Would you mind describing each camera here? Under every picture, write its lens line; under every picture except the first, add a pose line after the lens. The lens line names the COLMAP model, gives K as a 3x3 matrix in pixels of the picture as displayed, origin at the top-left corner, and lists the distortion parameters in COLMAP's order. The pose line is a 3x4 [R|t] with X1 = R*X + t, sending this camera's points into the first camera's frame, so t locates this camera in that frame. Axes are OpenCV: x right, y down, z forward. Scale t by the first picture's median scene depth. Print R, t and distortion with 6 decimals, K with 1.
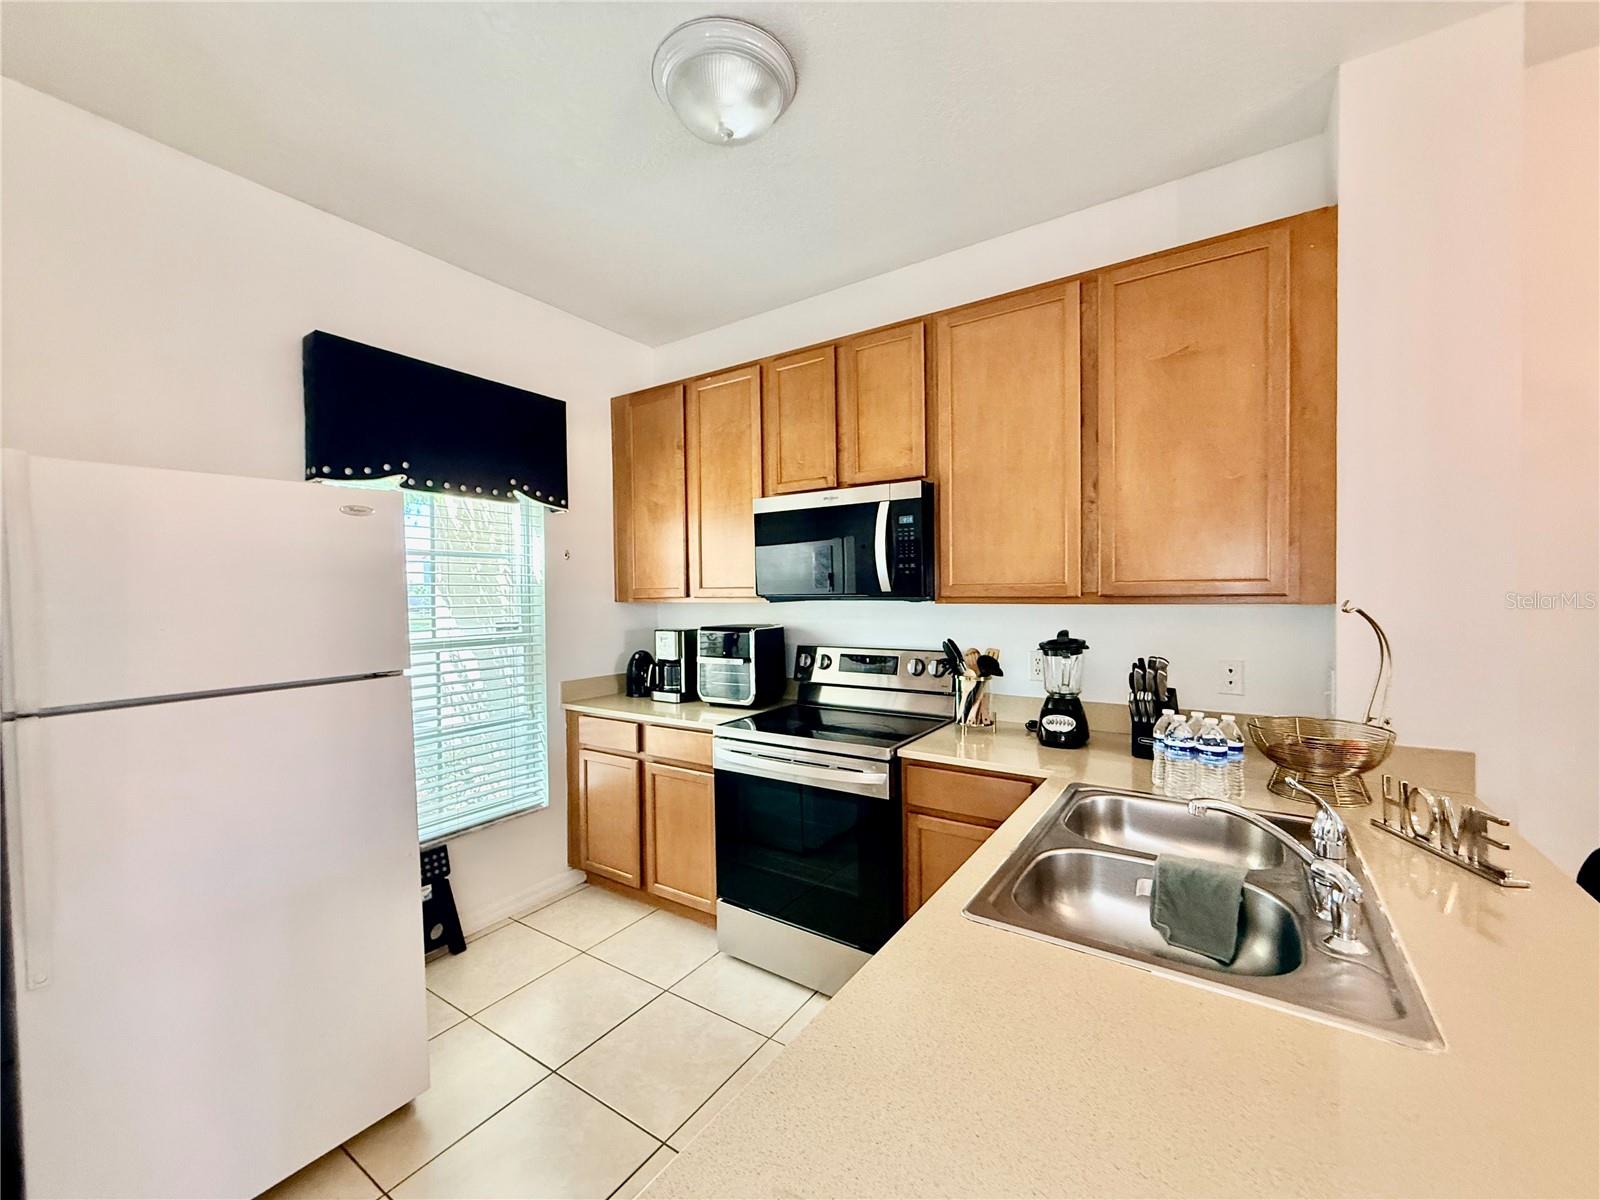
lens RADIAL K [[635.1, 0, 797.0], [0, 635.1, 597.4], [0, 0, 1]] dist [0.000782, -0.000099]
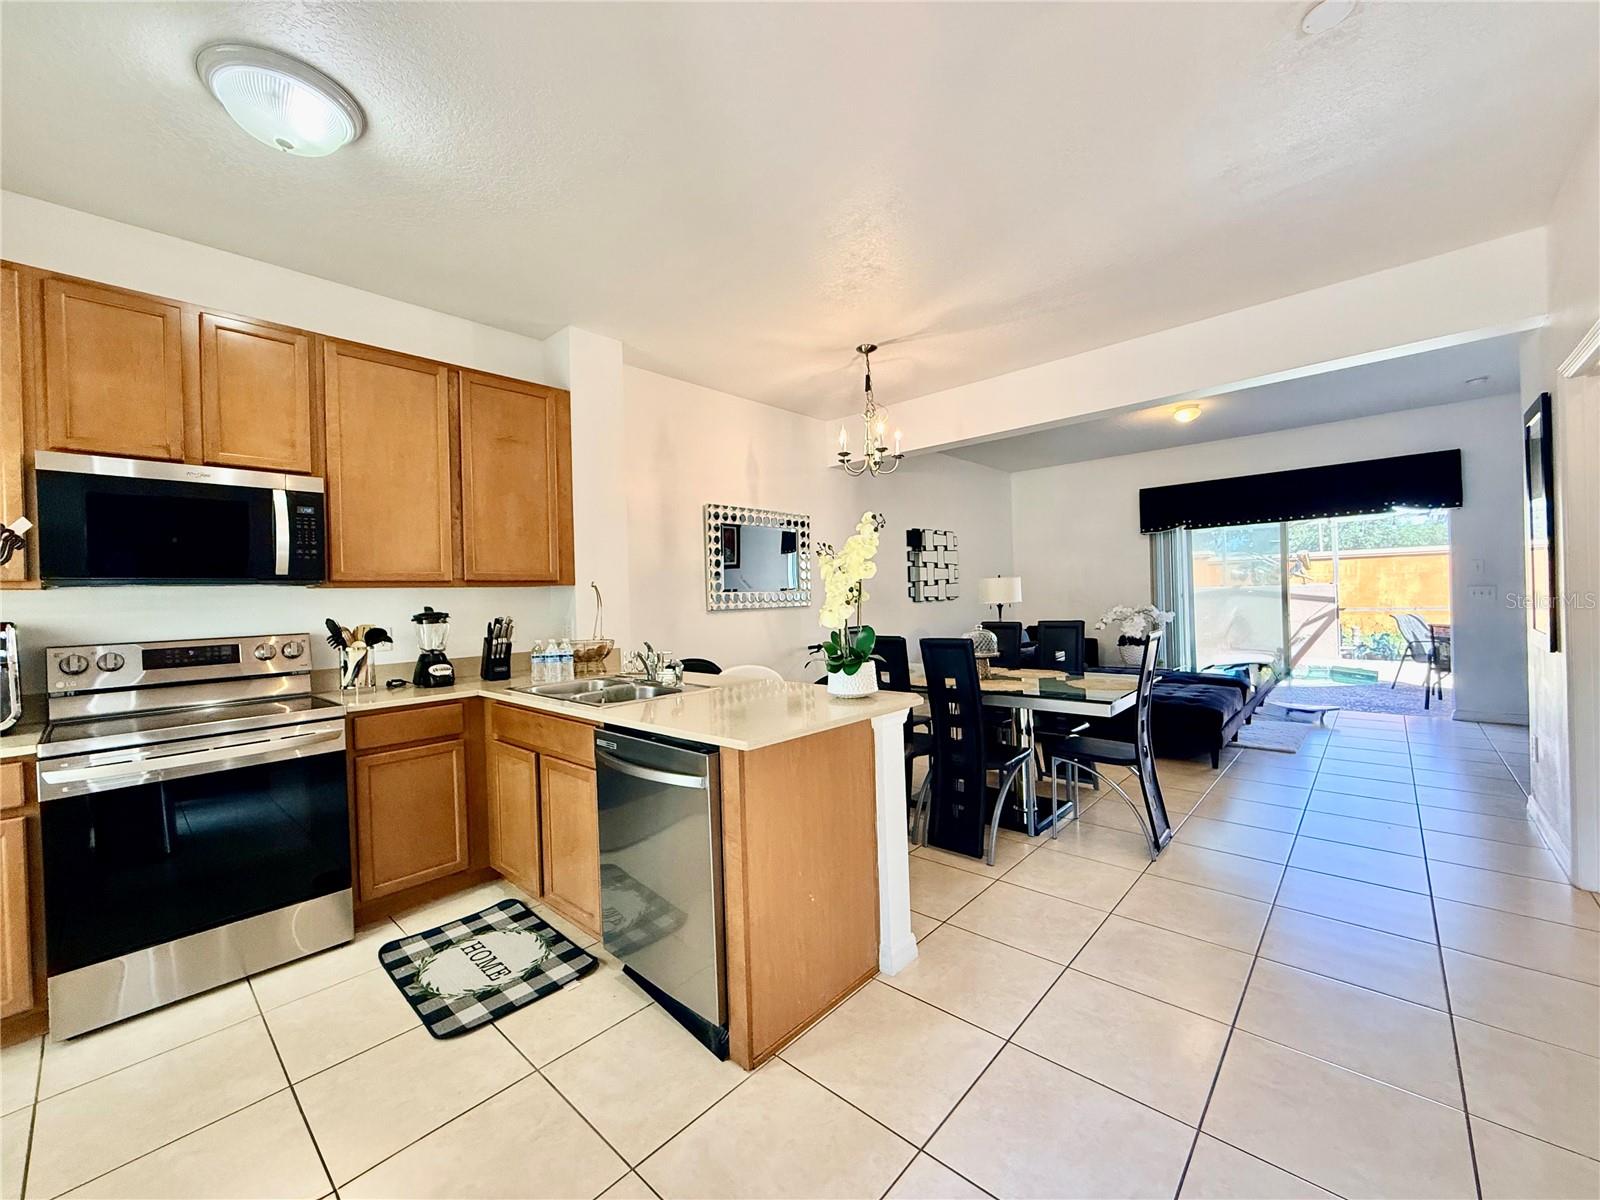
lens RADIAL K [[635.1, 0, 796.6], [0, 635.1, 598.1], [0, 0, 1]] dist [0.000782, -0.000099]
pose [[0.148666, 0.004087, 0.988879, -0.832184], [0.040887, 0.999111, -0.010276, 0.081048], [-0.988042, 0.041960, 0.148367, -0.003658]]
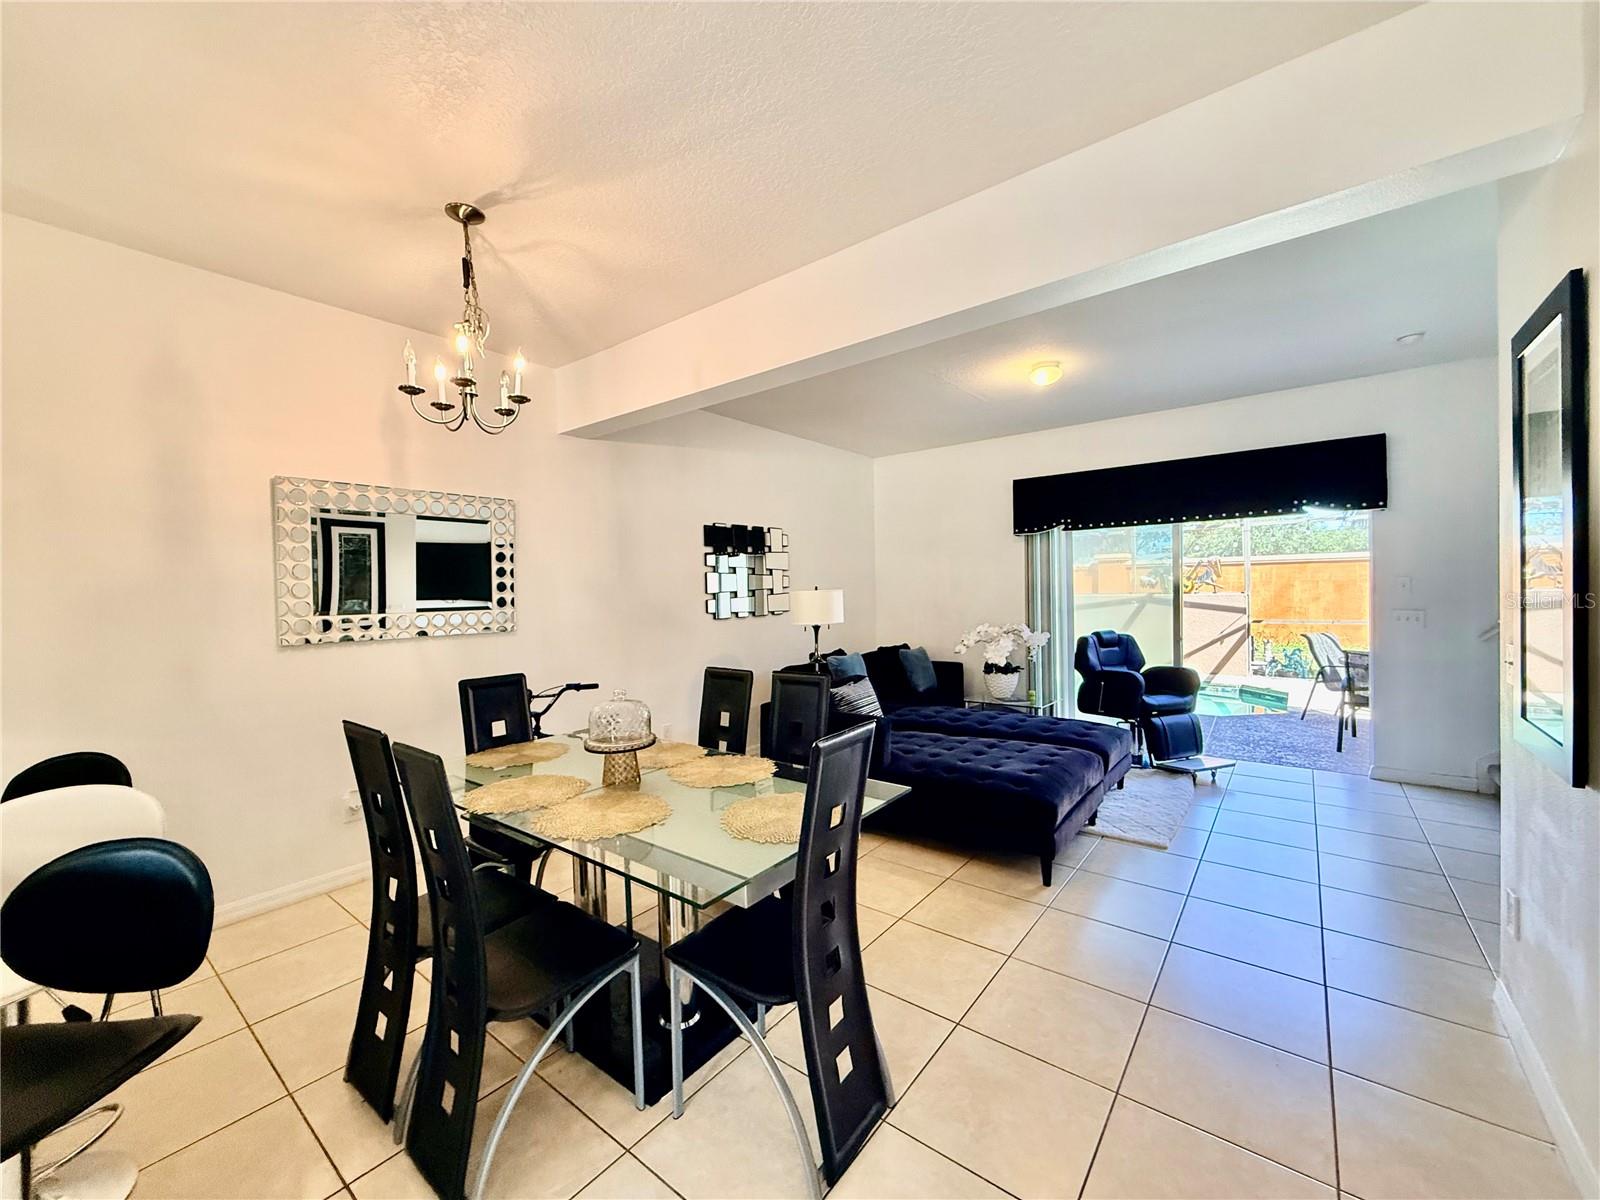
lens RADIAL K [[635.1, 0, 795.5], [0, 635.1, 599.1], [0, 0, 1]] dist [0.000782, -0.000099]
pose [[0.075646, -0.004350, 0.997125, -0.047705], [0.031751, 0.999494, 0.001952, 0.022417], [-0.996629, 0.031512, 0.075746, -0.570523]]
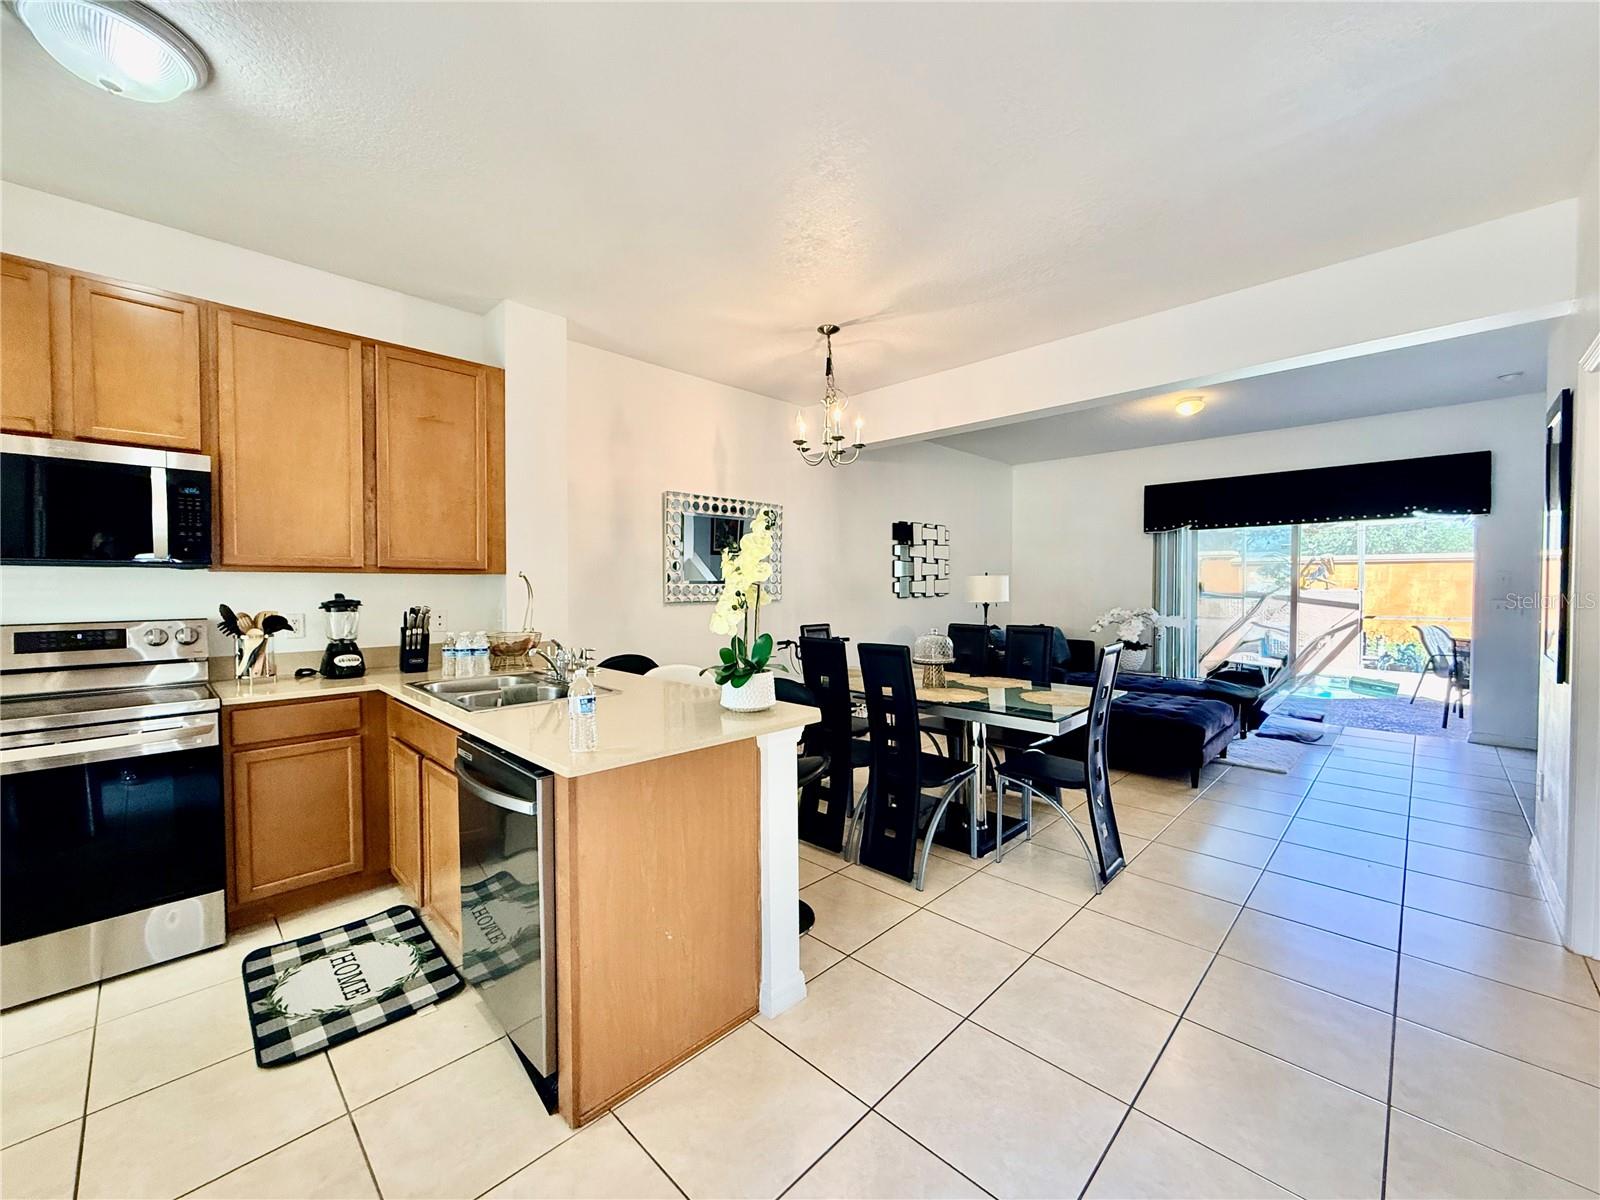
lens RADIAL K [[635.1, 0, 796.7], [0, 635.1, 597.8], [0, 0, 1]] dist [0.000782, -0.000099]
pose [[0.183369, -0.010527, 0.982988, -0.706218], [0.011525, 0.999897, 0.008558, 0.060925], [-0.982977, 0.009760, 0.183471, -0.181381]]
